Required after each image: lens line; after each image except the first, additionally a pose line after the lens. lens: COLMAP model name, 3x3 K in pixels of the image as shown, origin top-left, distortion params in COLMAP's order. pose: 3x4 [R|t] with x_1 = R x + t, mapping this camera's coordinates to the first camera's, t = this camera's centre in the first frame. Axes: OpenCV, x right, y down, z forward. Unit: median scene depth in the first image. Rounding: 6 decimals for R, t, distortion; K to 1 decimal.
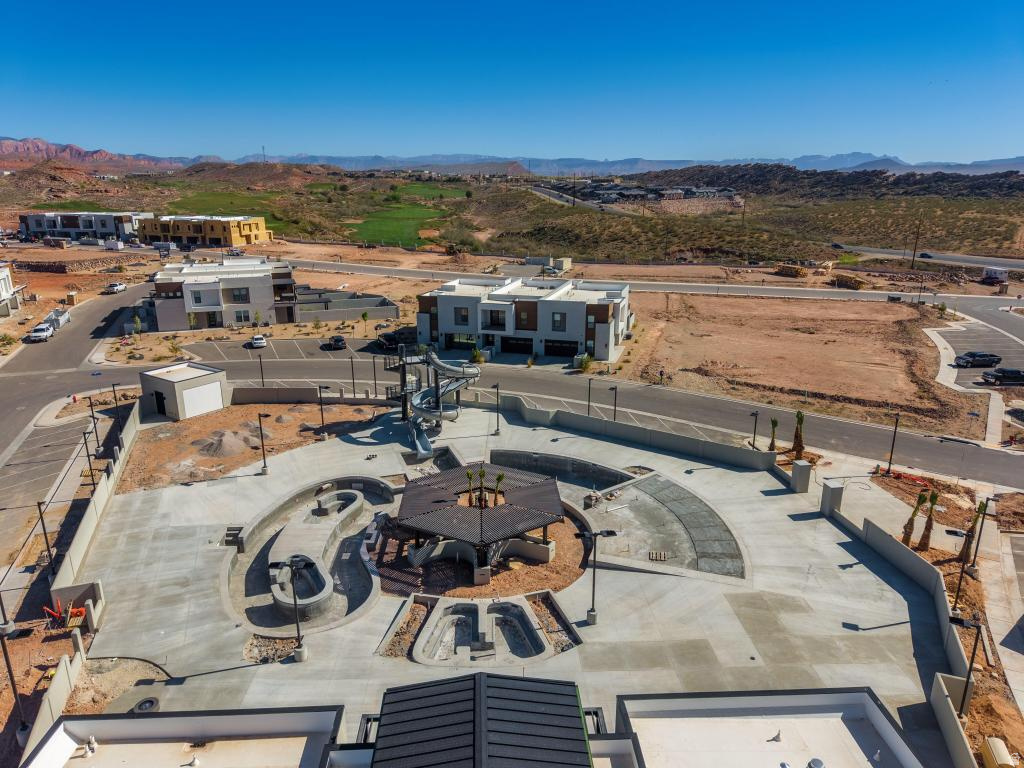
lens RADIAL K [[683.4, 0, 512.1], [0, 683.4, 385.9], [0, 0, 1]] dist [0.039362, -0.045065]
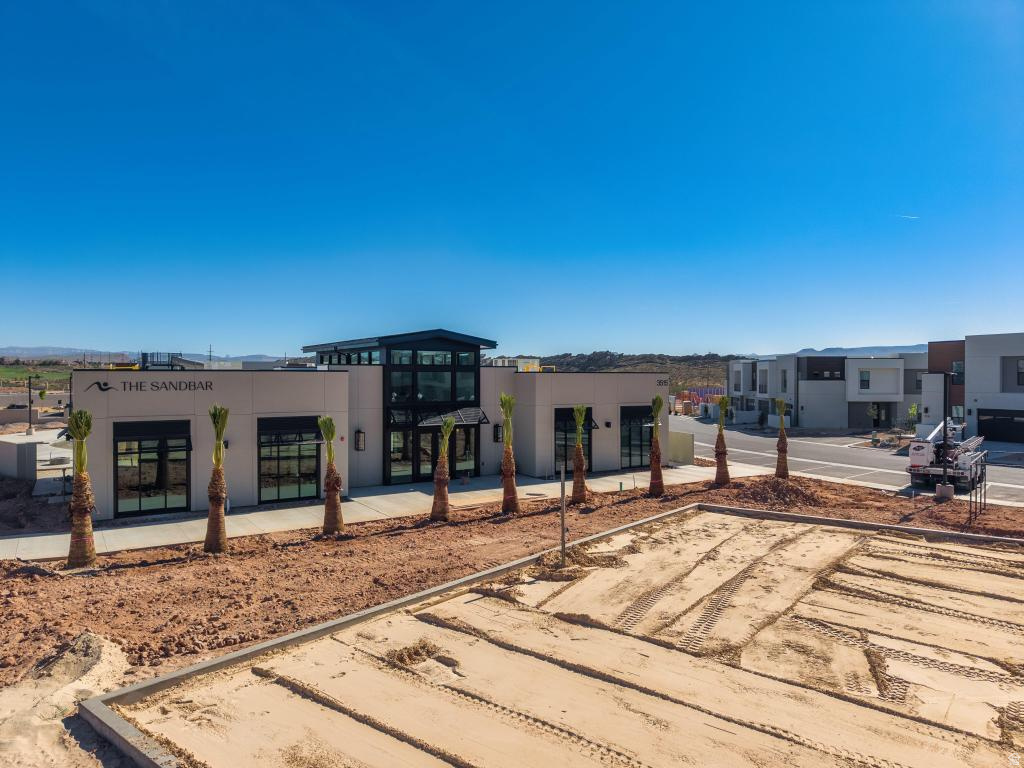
lens RADIAL K [[683.4, 0, 511.4], [0, 683.4, 381.4], [0, 0, 1]] dist [0.039362, -0.045065]
pose [[0.866694, -0.002402, 0.498834, -0.033059], [0.142114, 0.959738, -0.242294, 0.056780], [-0.478168, 0.280886, 0.832141, -0.038951]]
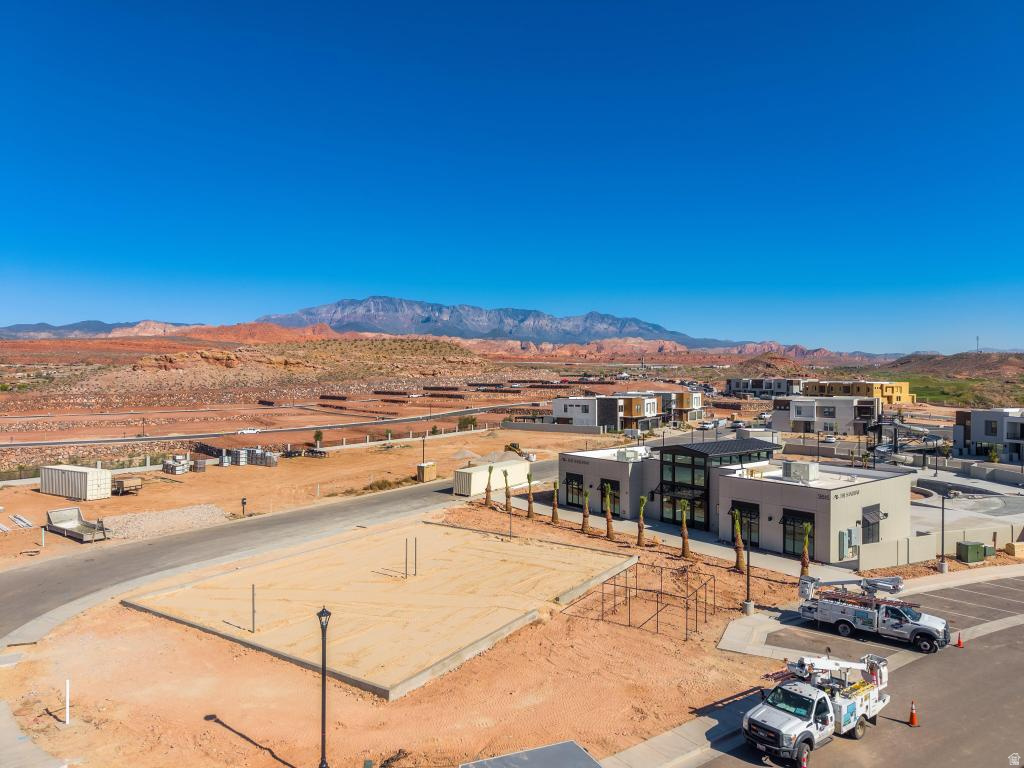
lens RADIAL K [[683.4, 0, 510.4], [0, 683.4, 383.2], [0, 0, 1]] dist [0.039362, -0.045065]
pose [[0.589359, 0.011310, -0.807792, 0.096029], [-0.233420, 0.959640, -0.156865, 0.049735], [0.773415, 0.281004, 0.568212, -0.086713]]
